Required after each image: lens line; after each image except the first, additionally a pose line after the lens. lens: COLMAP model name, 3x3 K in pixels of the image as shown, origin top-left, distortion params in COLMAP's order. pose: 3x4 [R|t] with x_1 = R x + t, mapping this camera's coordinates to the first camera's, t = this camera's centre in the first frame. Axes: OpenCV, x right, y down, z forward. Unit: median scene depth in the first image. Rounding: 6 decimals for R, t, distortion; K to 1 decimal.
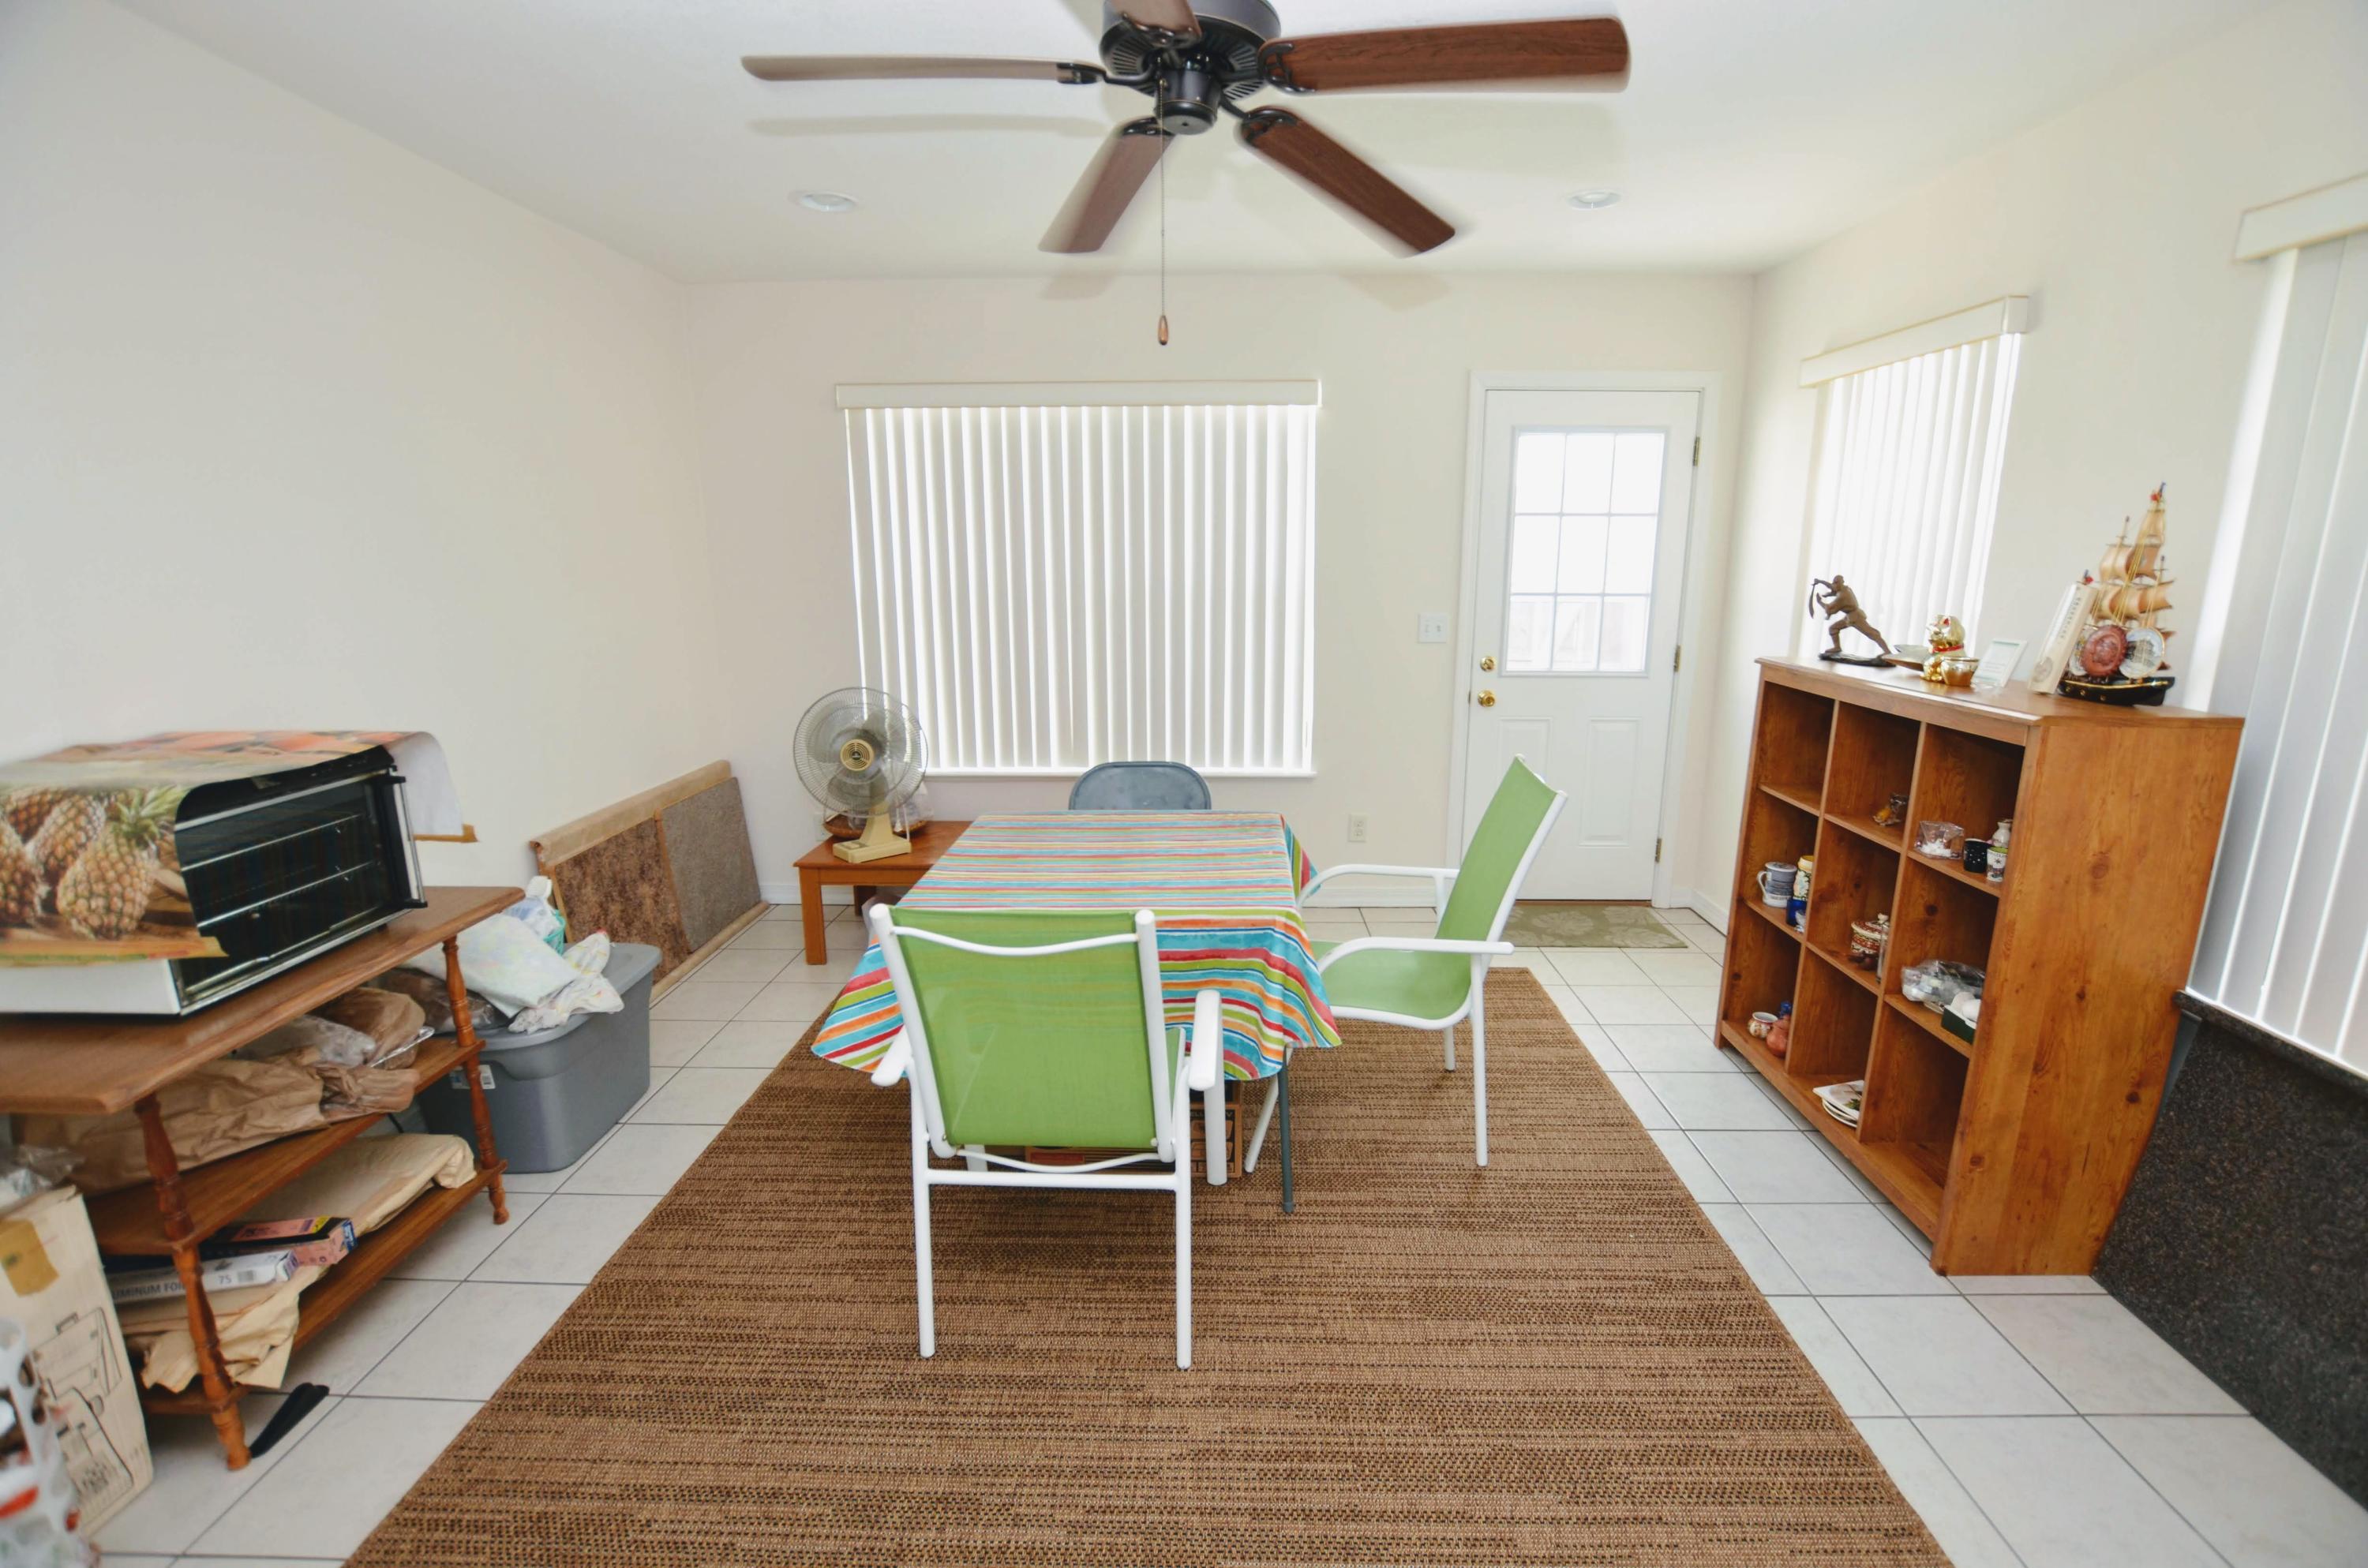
lens RADIAL K [[1040.1, 0, 1200.1], [0, 1040.1, 782.1], [0, 0, 1]] dist [-0.036413, 0.006375]
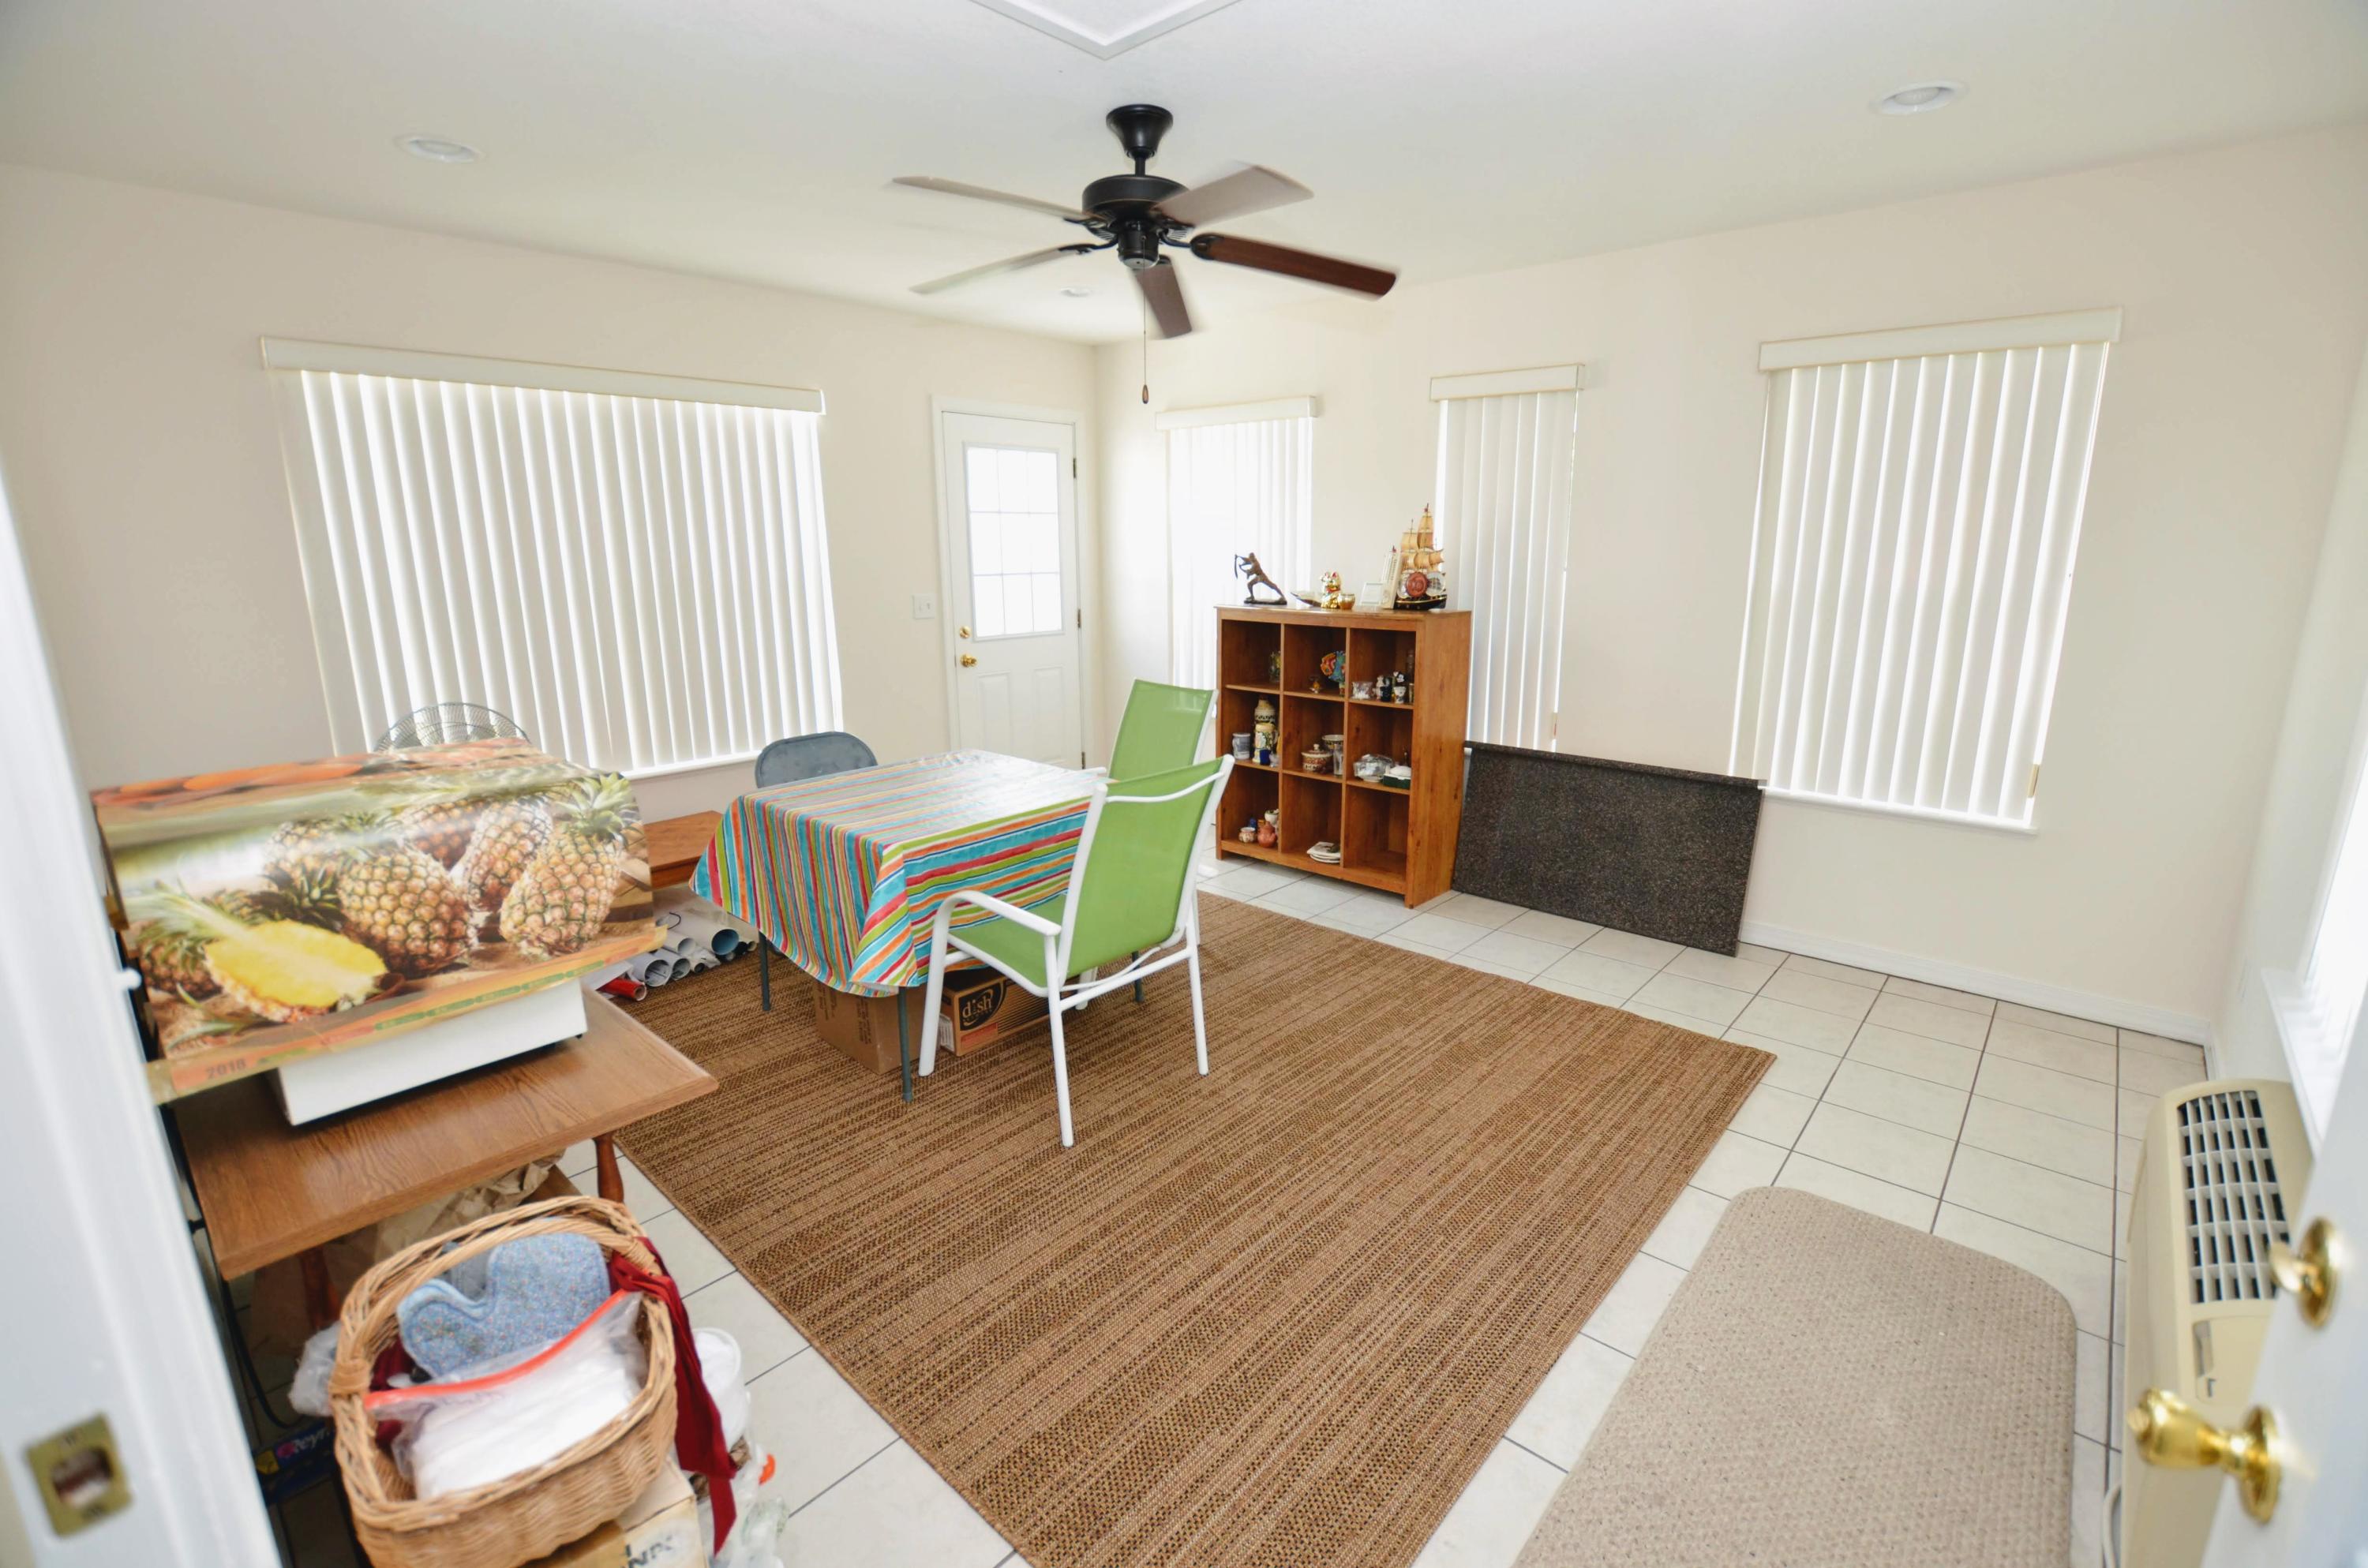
lens RADIAL K [[1040.1, 0, 1200.1], [0, 1040.1, 782.1], [0, 0, 1]] dist [-0.036413, 0.006375]
pose [[0.647037, -0.173079, 0.742555, -1.020285], [0.170771, 0.982050, 0.080098, 0.020843], [-0.743089, 0.074981, 0.664979, -0.040759]]
